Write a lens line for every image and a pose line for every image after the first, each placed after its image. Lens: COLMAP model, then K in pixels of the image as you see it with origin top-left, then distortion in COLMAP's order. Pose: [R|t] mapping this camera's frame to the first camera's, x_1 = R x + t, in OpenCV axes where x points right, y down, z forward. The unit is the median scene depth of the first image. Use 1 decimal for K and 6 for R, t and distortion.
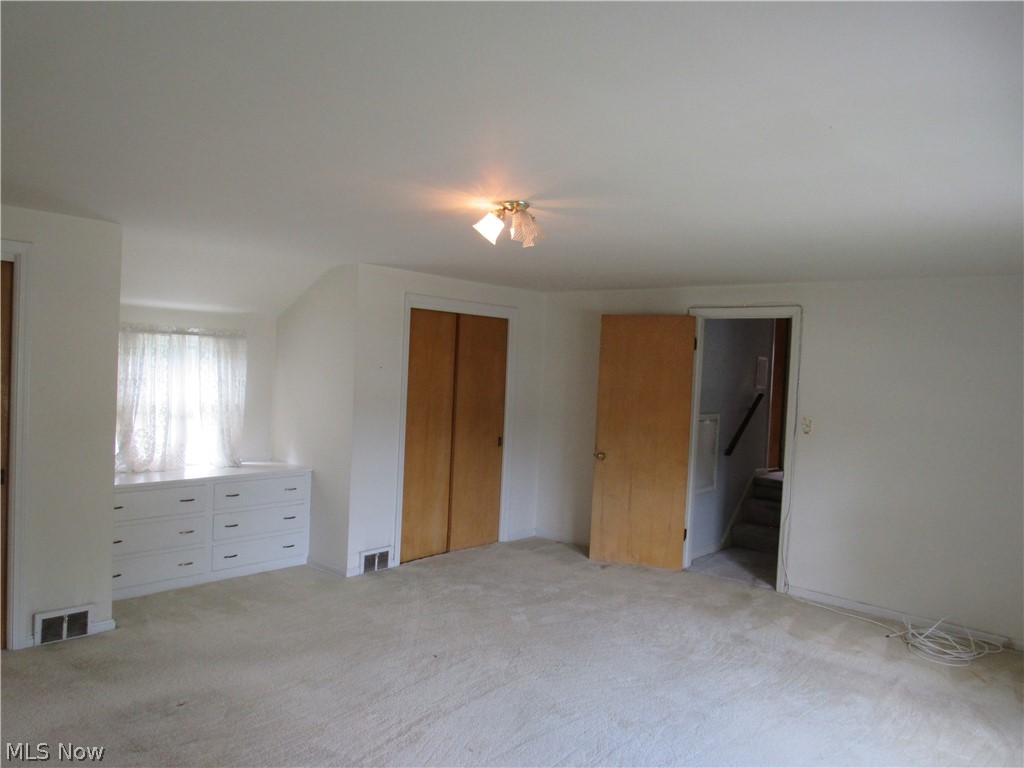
lens RADIAL K [[735.9, 0, 512.0], [0, 735.9, 384.0], [0, 0, 1]] dist [-0.010400, -0.006259]
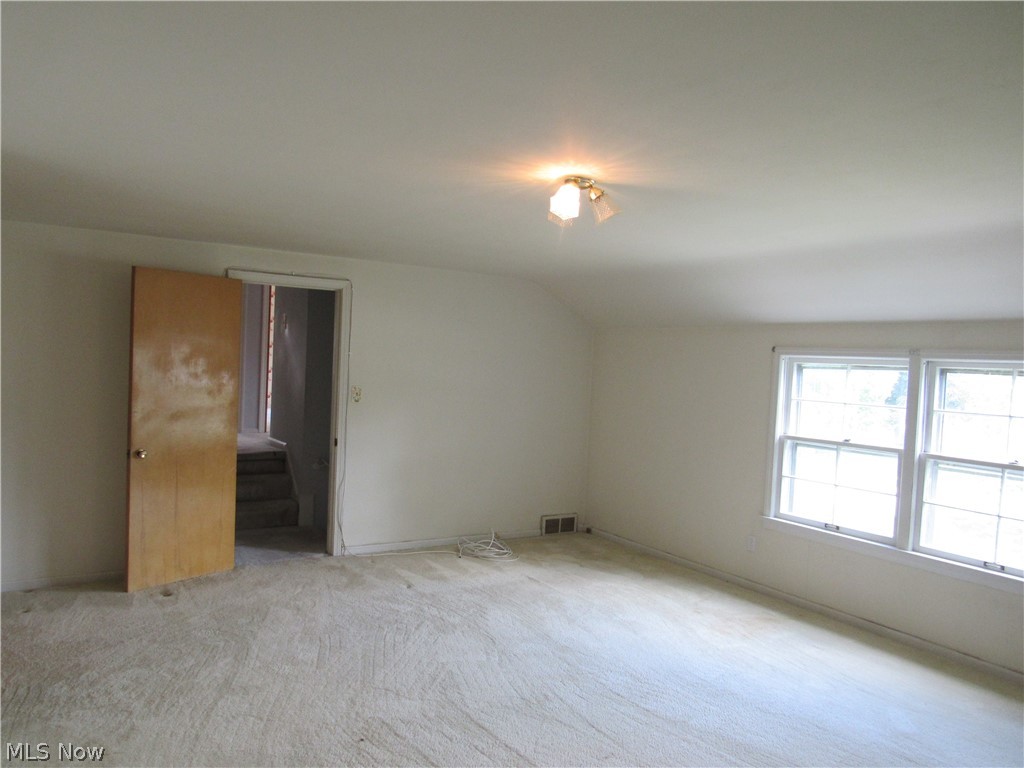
lens RADIAL K [[735.9, 0, 512.0], [0, 735.9, 384.0], [0, 0, 1]] dist [-0.010400, -0.006259]
pose [[0.297585, -0.062389, 0.952655, -0.579035], [-0.006176, 0.997716, 0.067269, -0.033092], [-0.954676, -0.025902, 0.296519, 0.495437]]
